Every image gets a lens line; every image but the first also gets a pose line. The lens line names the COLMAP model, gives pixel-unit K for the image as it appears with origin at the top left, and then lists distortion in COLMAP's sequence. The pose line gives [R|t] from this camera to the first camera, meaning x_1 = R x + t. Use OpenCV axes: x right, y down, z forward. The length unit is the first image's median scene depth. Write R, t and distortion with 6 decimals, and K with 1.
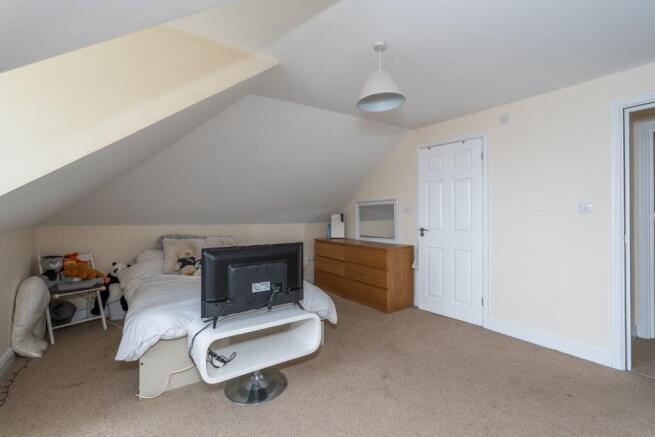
lens RADIAL K [[289.1, 0, 324.7], [0, 289.1, 214.4], [0, 0, 1]] dist [-0.000796, -0.000160]
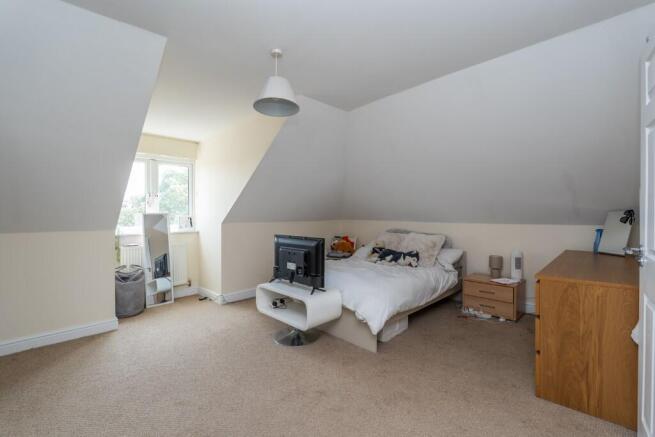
lens RADIAL K [[289.1, 0, 324.7], [0, 289.1, 214.4], [0, 0, 1]] dist [-0.000796, -0.000160]
pose [[0.191398, 0.004528, -0.981502, 0.969573], [0.010039, 0.999928, 0.006571, -0.002596], [0.981461, -0.011111, 0.191339, 0.746001]]
